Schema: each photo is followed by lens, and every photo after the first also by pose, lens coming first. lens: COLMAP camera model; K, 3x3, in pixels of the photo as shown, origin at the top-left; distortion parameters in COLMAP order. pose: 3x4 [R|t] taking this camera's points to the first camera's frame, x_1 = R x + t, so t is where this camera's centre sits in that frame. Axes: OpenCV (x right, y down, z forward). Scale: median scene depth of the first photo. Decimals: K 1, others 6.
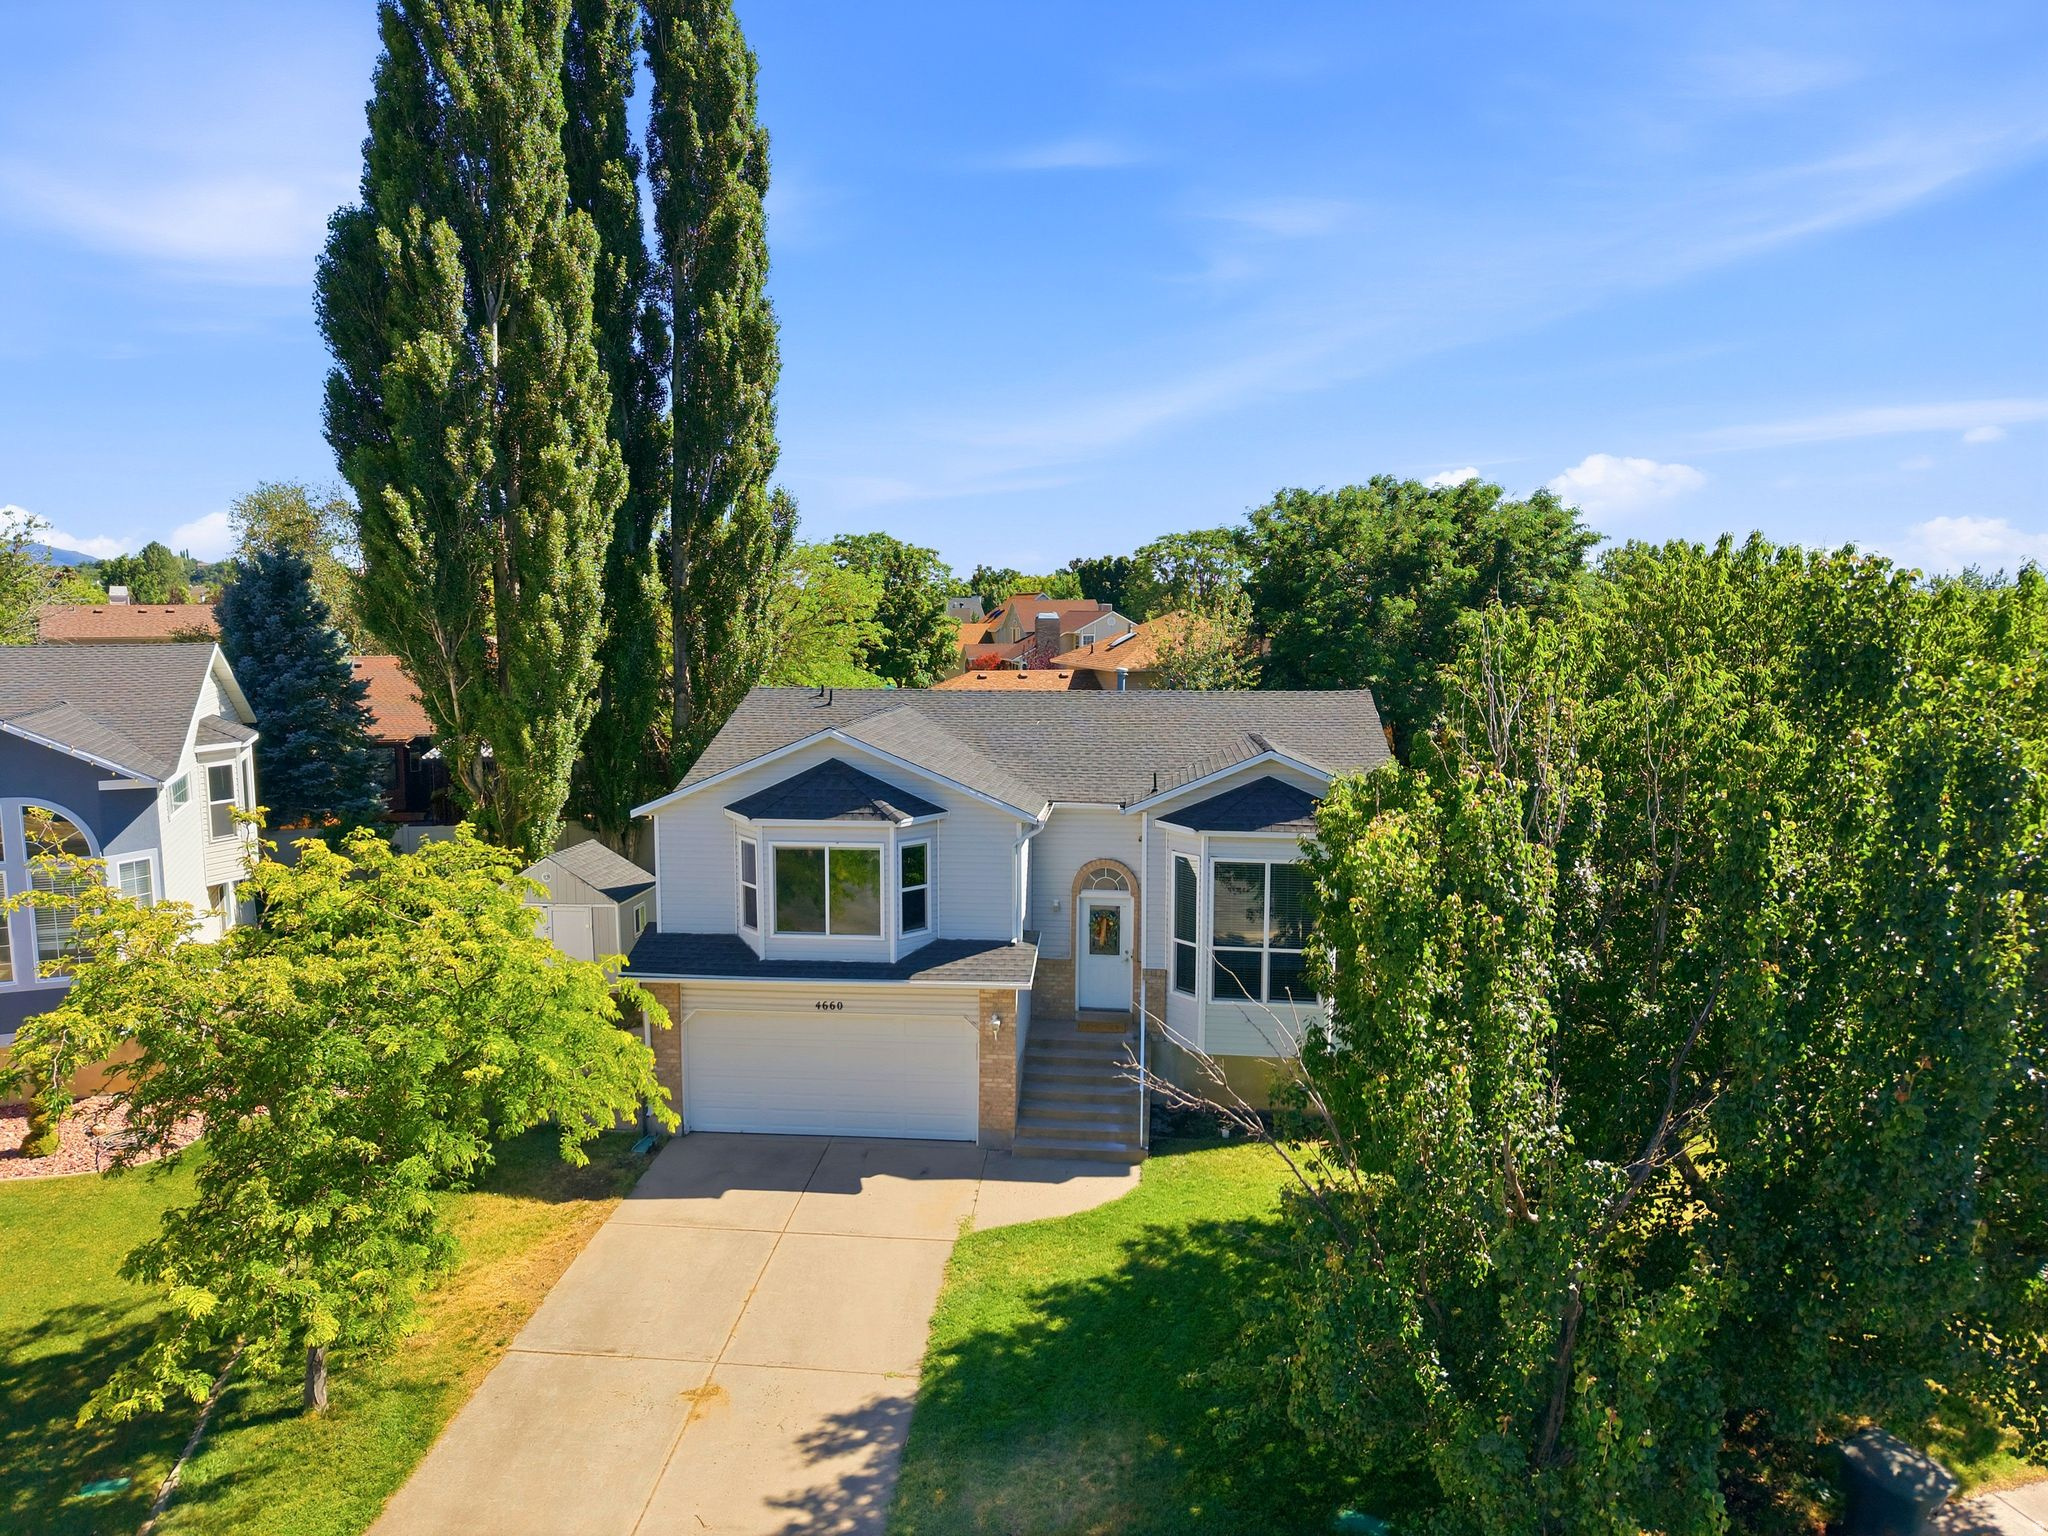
lens RADIAL K [[1355.0, 0, 1024.0], [0, 1355.0, 768.0], [0, 0, 1]] dist [0.007258, -0.003502]
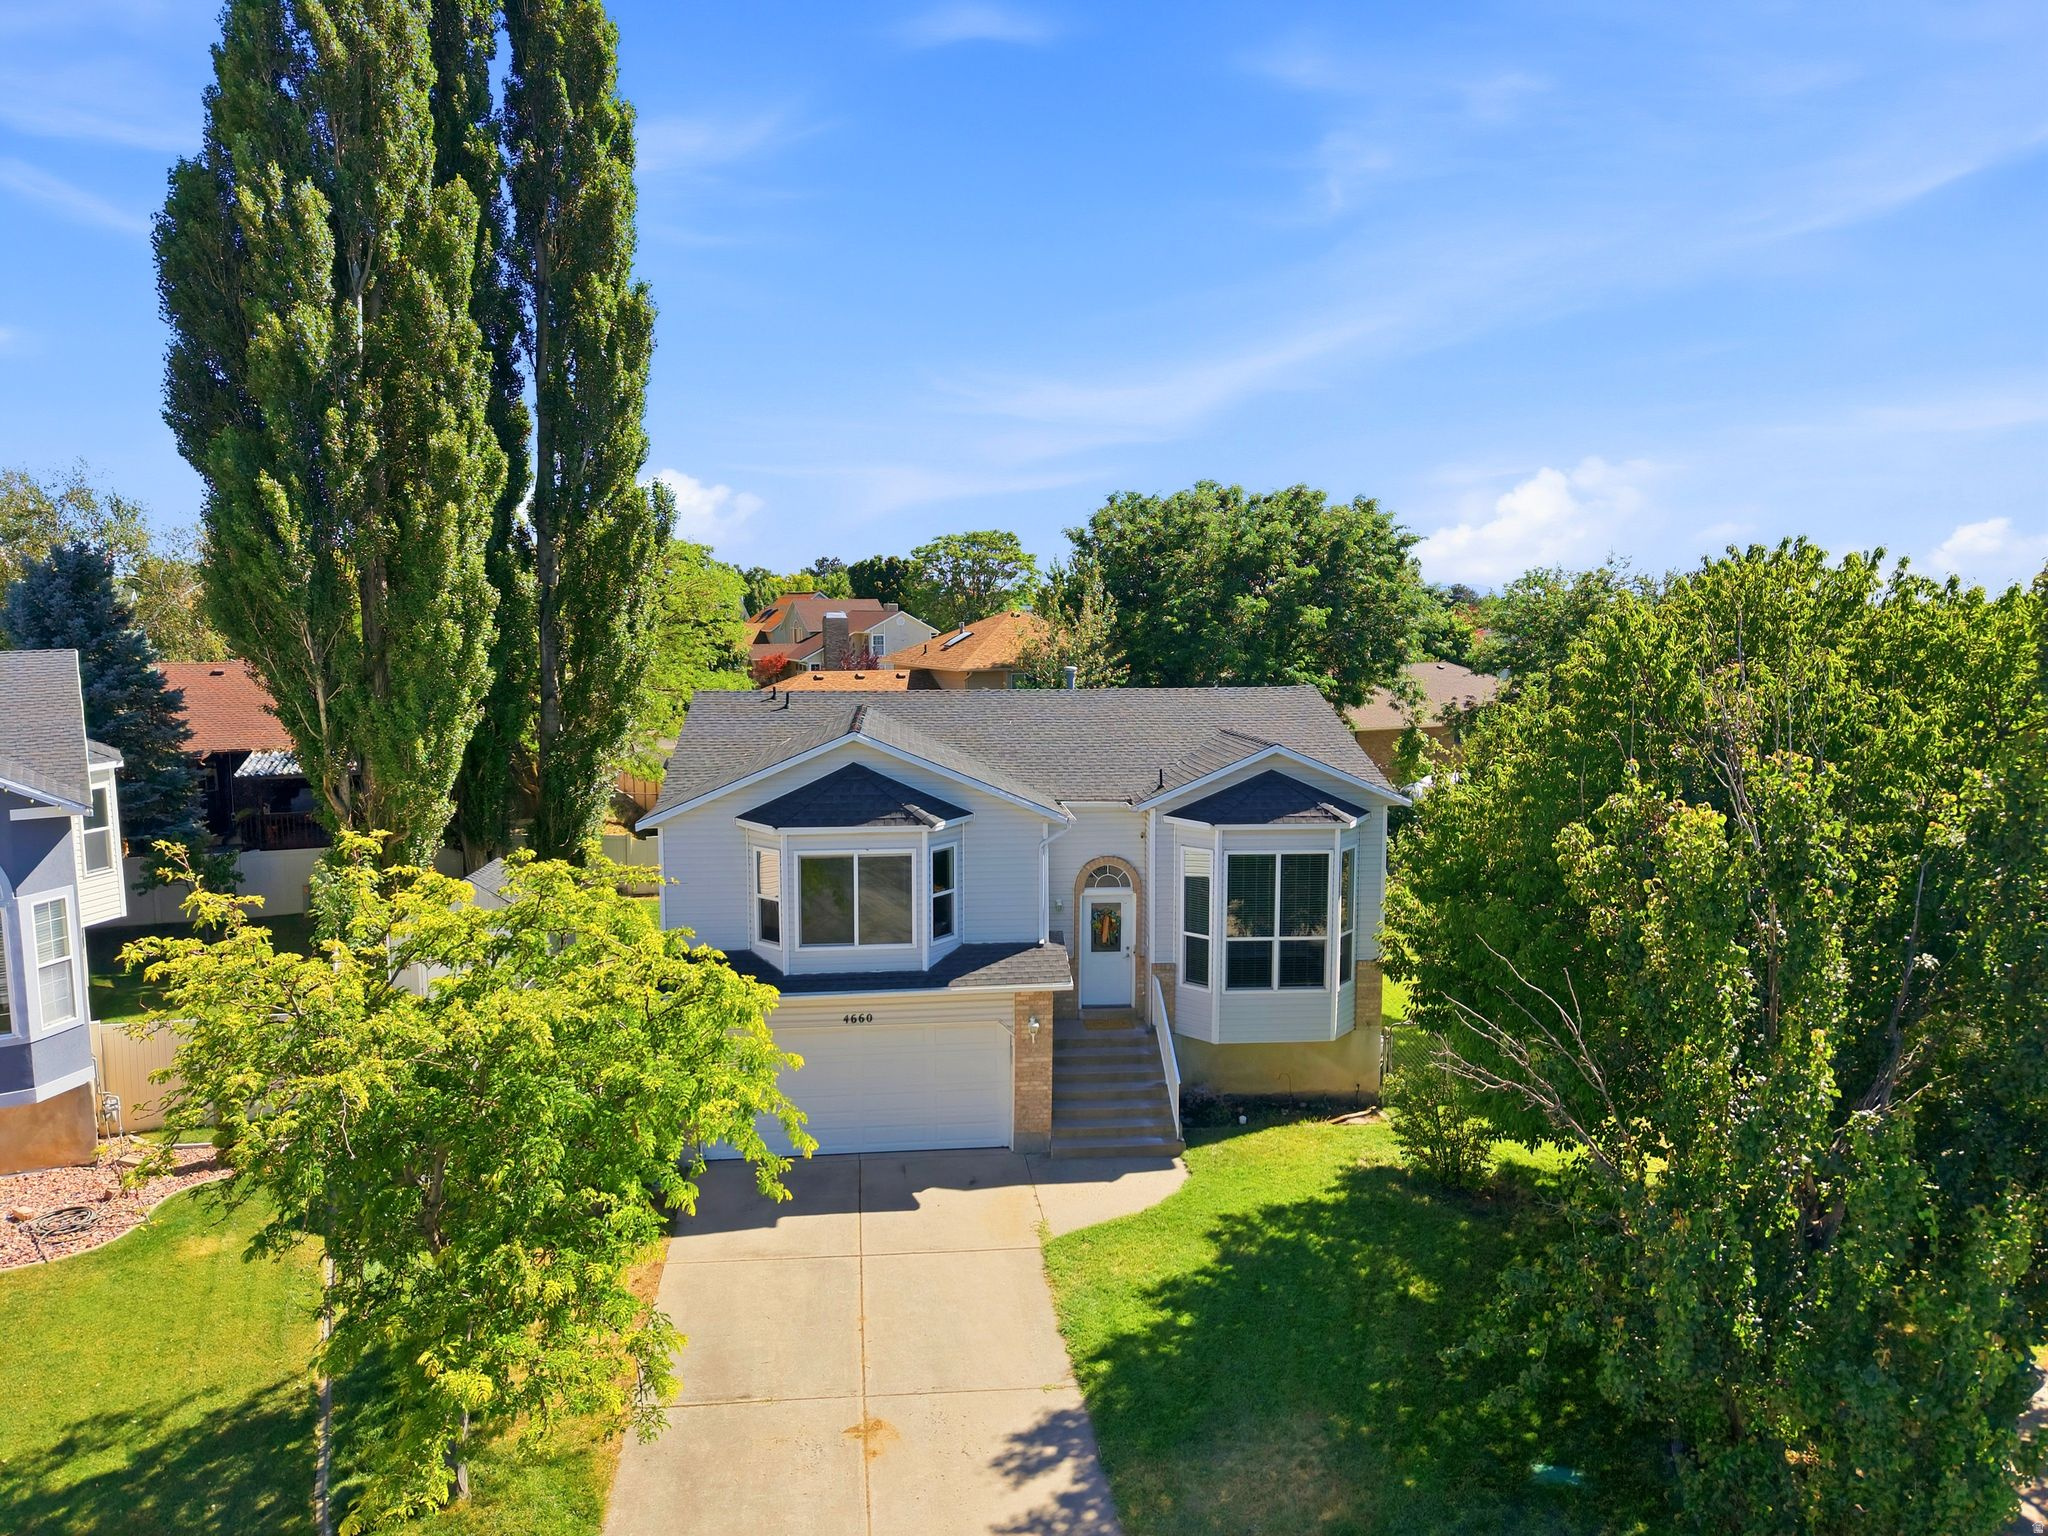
lens RADIAL K [[1355.0, 0, 1024.0], [0, 1355.0, 768.0], [0, 0, 1]] dist [0.007258, -0.003502]
pose [[0.980666, -0.025496, 0.194021, -0.204737], [0.025504, 0.999672, 0.002457, -0.002575], [-0.194019, 0.002539, 0.980994, 0.027527]]
